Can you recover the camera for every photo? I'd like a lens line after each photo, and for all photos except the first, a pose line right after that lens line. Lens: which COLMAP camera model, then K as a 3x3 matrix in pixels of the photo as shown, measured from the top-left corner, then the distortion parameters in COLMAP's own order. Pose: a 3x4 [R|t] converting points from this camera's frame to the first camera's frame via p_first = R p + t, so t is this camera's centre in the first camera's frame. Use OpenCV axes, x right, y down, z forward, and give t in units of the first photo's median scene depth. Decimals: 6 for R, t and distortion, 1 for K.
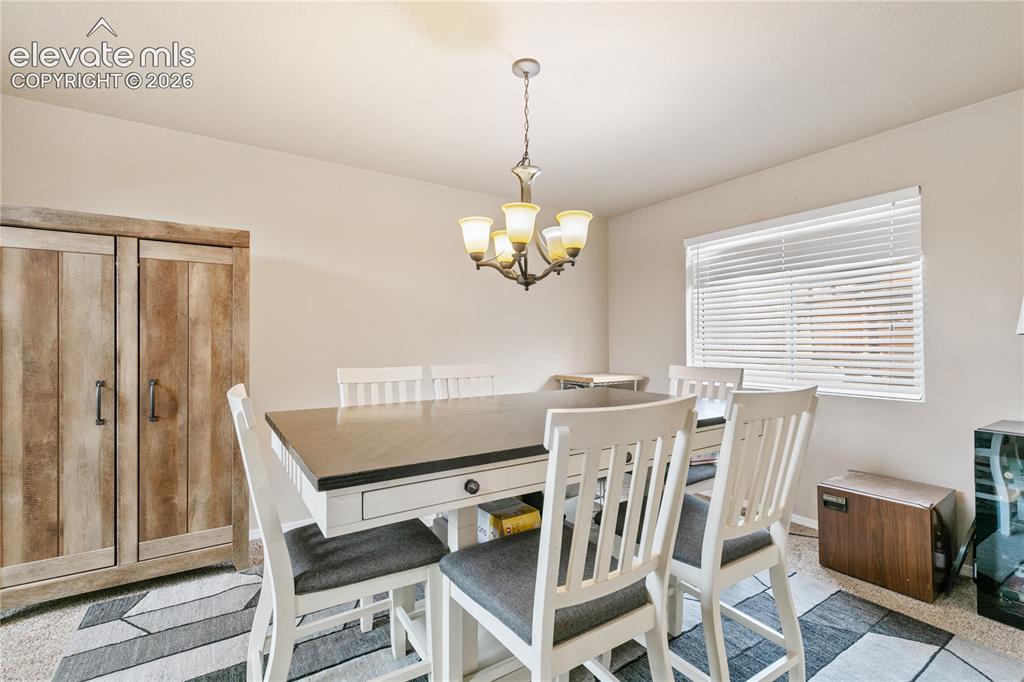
lens RADIAL K [[460.5, 0, 514.3], [0, 460.5, 337.6], [0, 0, 1]] dist [0.007929, -0.000672]
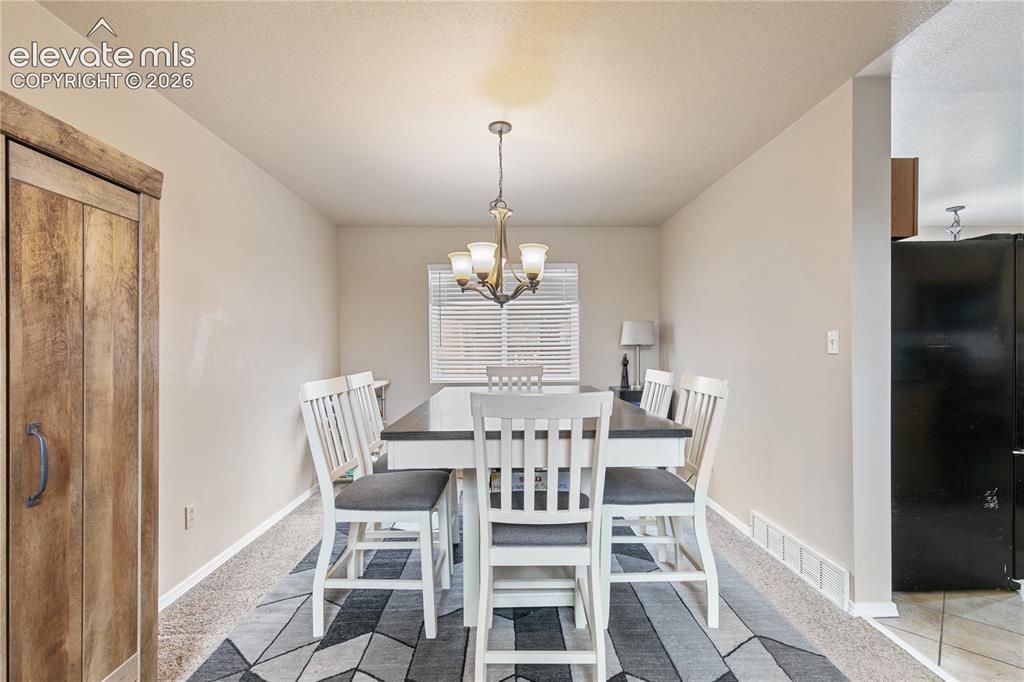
lens RADIAL K [[460.5, 0, 515.9], [0, 460.5, 354.4], [0, 0, 1]] dist [0.007929, -0.000672]
pose [[0.528281, -0.011731, 0.848989, -0.911394], [-0.003449, 0.999867, 0.015961, 0.004048], [-0.849063, -0.011360, 0.528170, 0.276198]]
